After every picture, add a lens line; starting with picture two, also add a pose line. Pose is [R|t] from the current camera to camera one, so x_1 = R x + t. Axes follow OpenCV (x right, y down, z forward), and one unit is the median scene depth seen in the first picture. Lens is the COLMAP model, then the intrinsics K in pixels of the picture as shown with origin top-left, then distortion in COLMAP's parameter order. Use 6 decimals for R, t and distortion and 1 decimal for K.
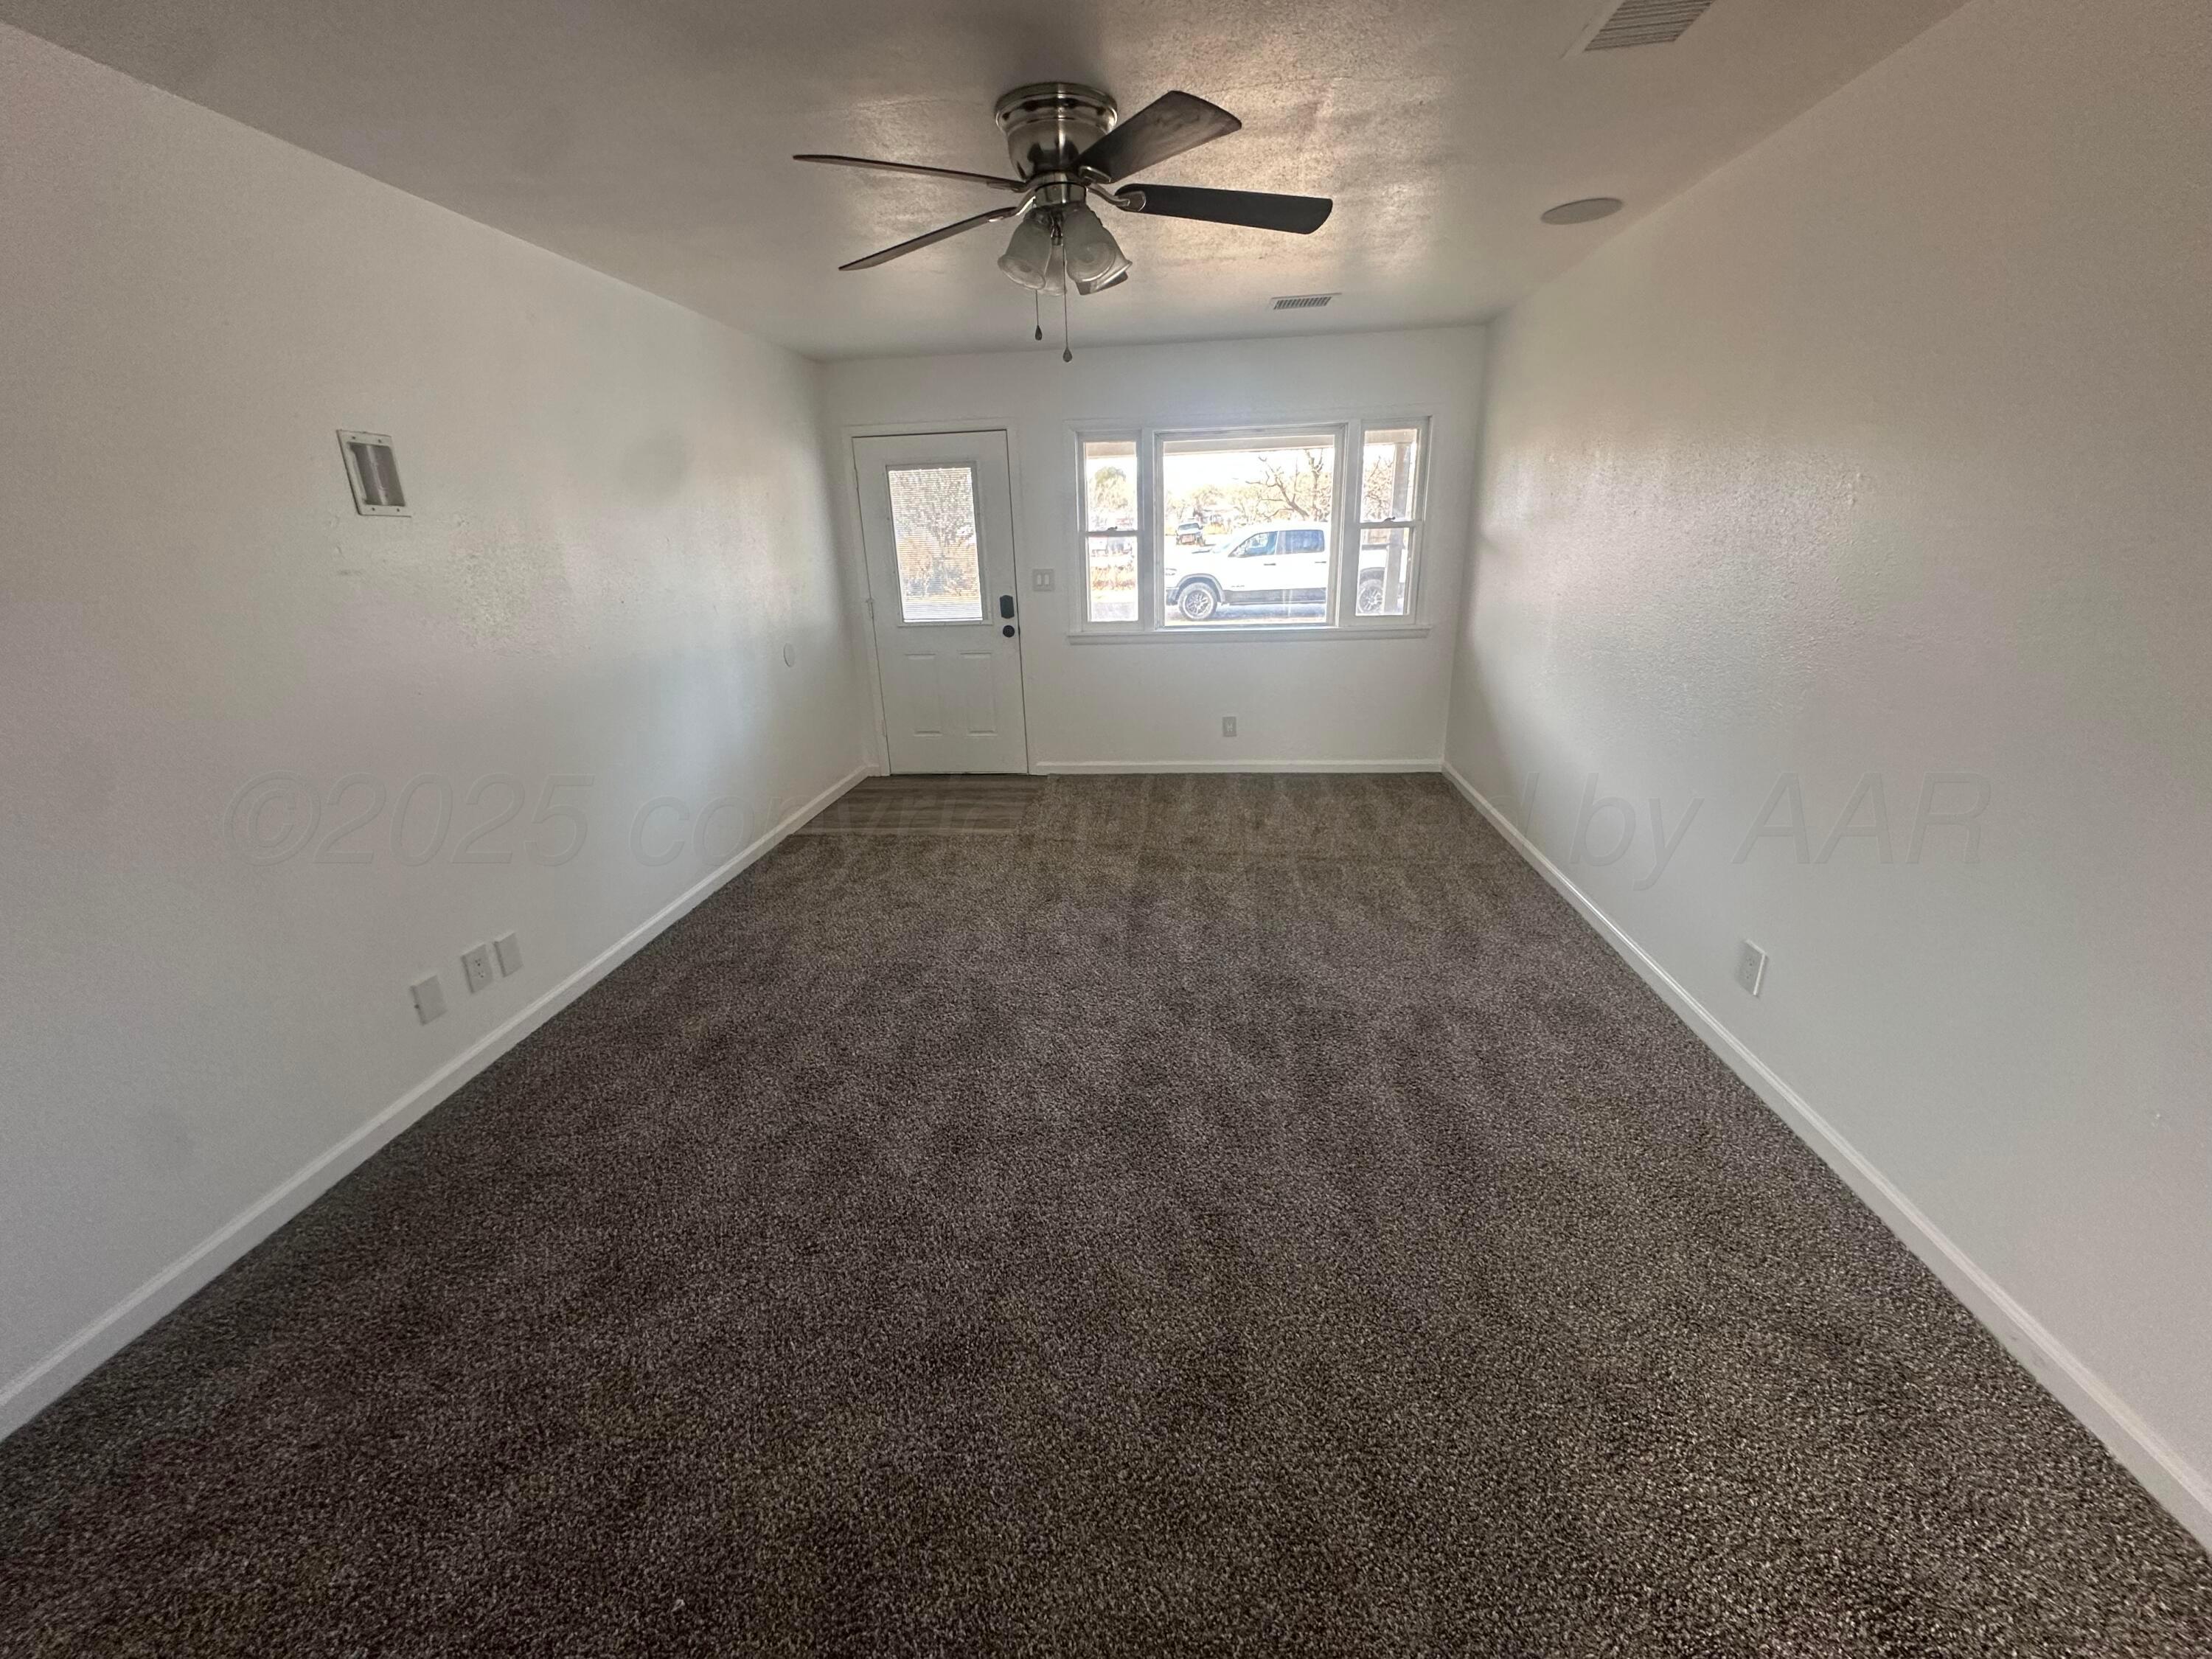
lens RADIAL K [[890.2, 0, 1114.4], [0, 890.2, 825.5], [0, 0, 1]] dist [0.002083, 0.000194]
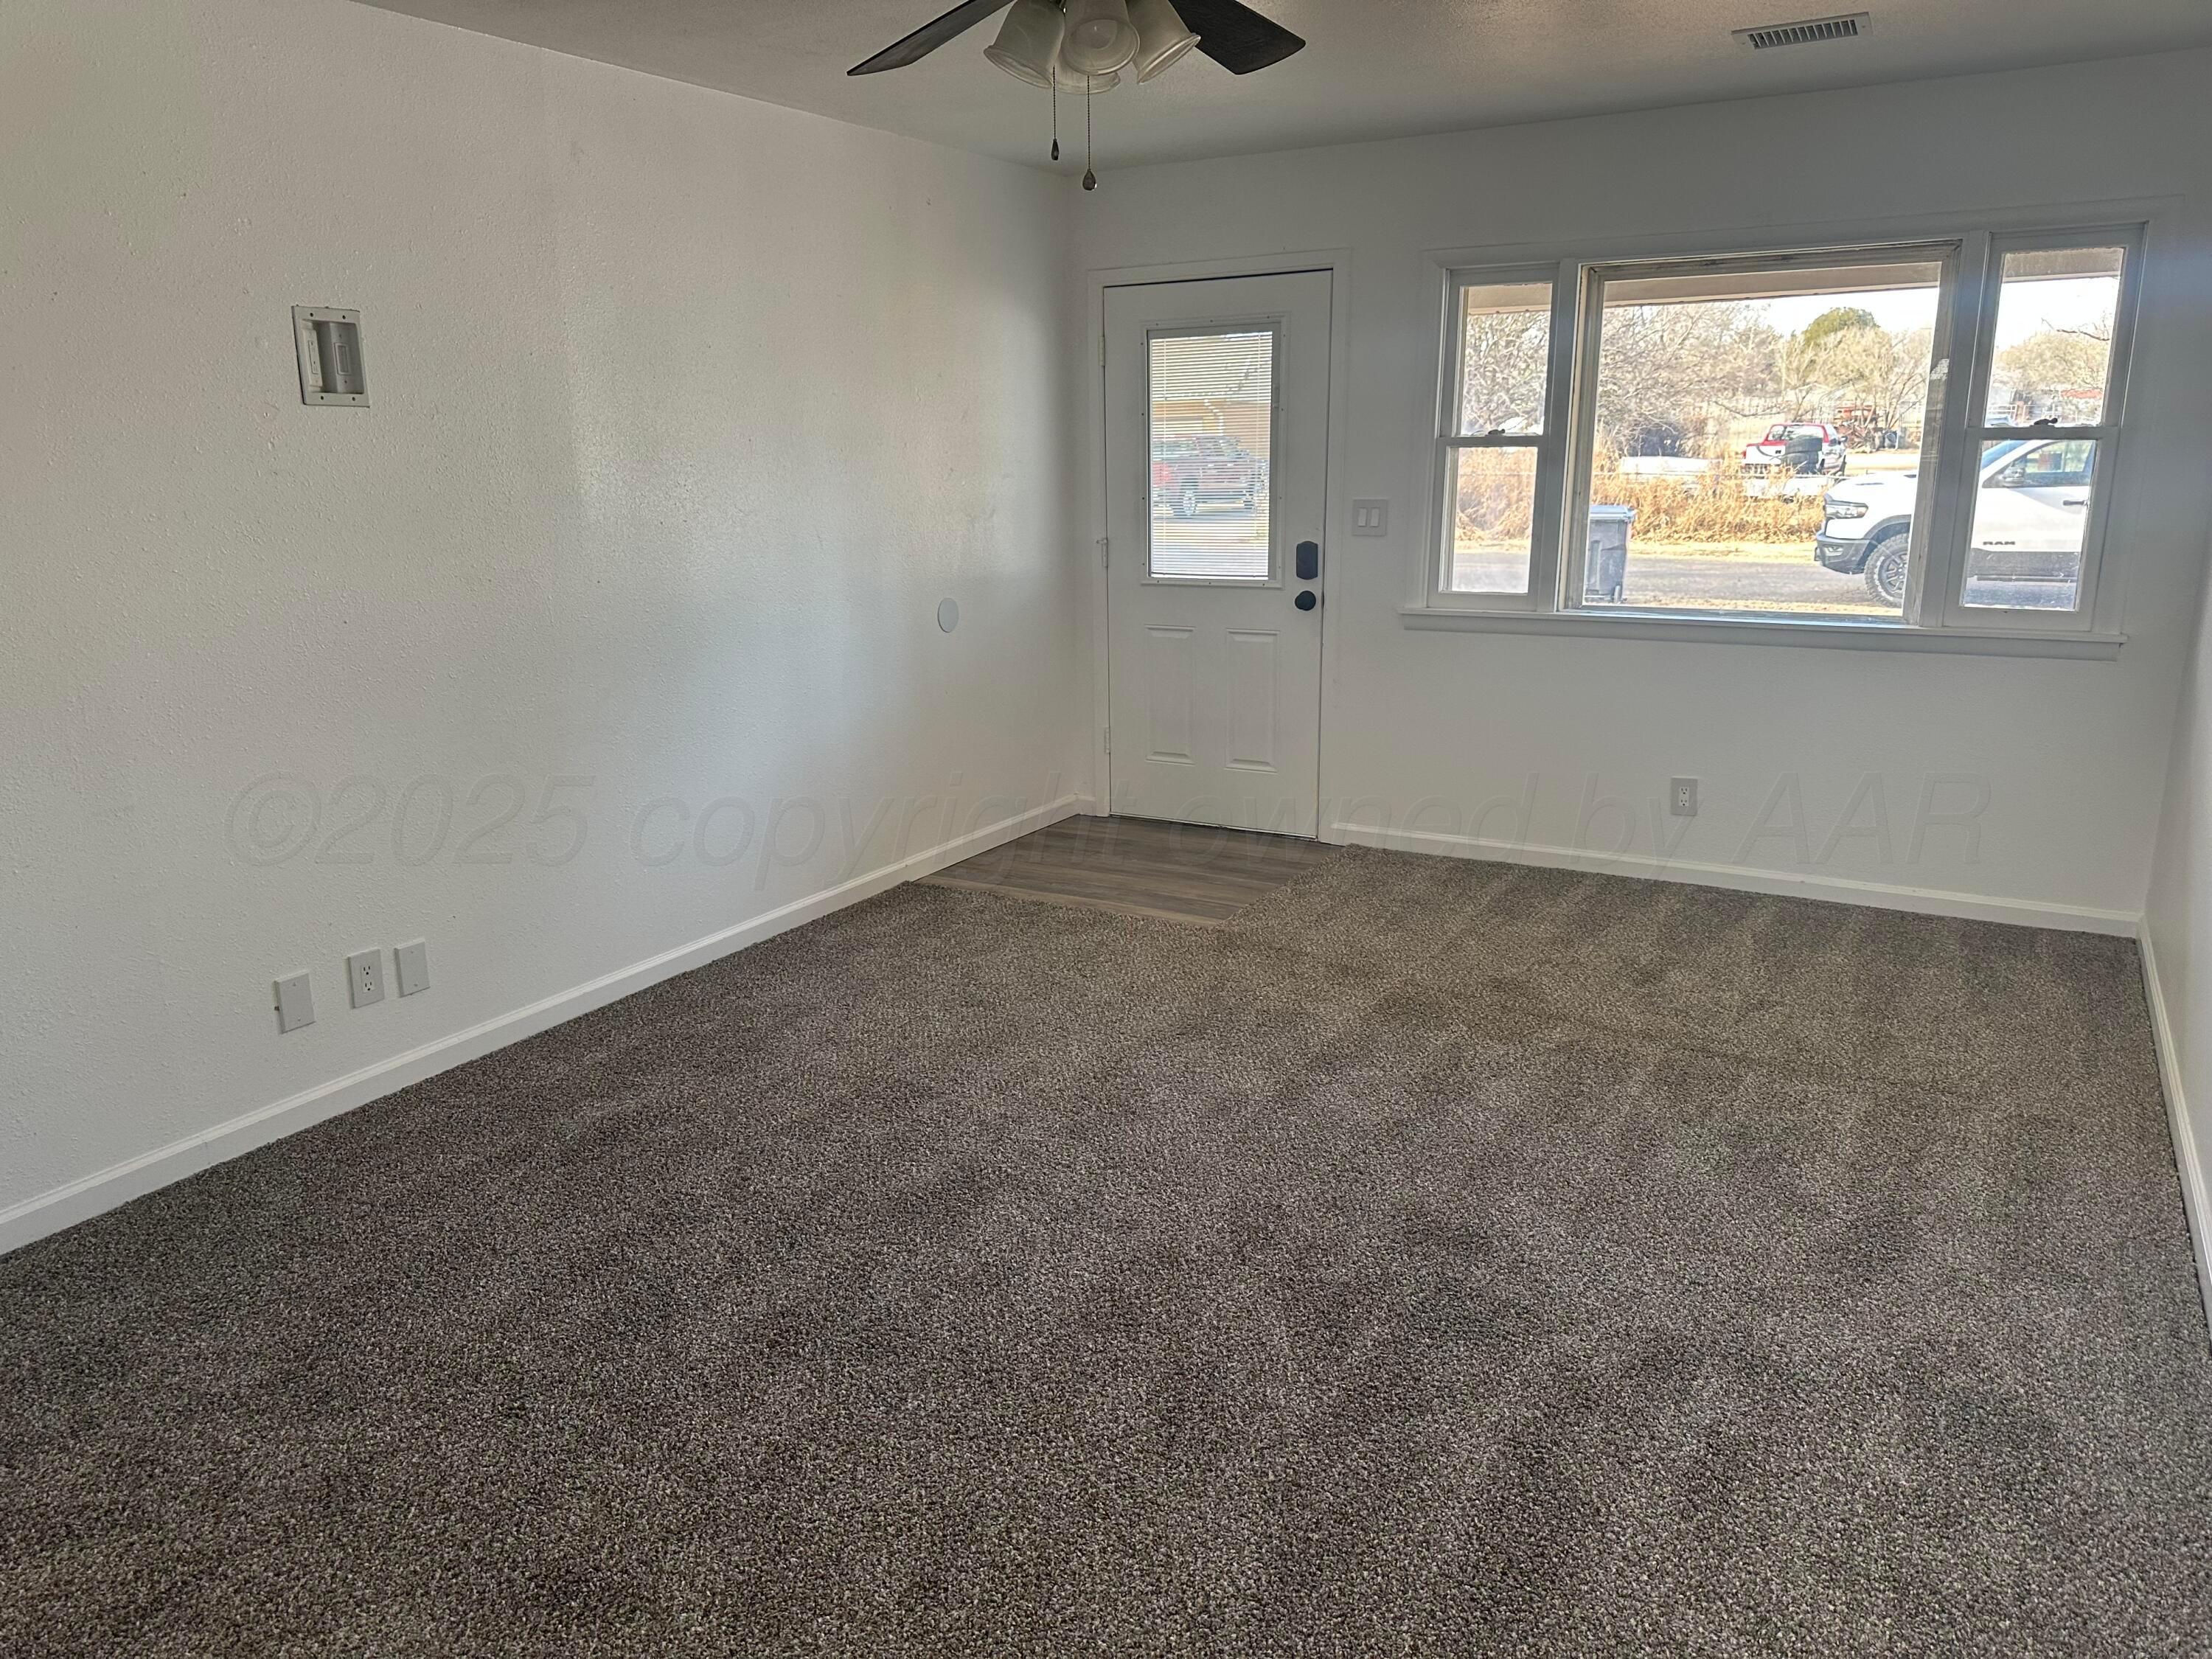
lens RADIAL K [[1536.3, 0, 1057.5], [0, 1536.3, 836.6], [0, 0, 1]] dist [0.118720, -0.165133]
pose [[0.907784, 0.120625, -0.401719, 0.211611], [-0.145332, 0.988882, -0.031480, -0.003633], [0.393456, 0.086960, 0.915222, -0.011894]]
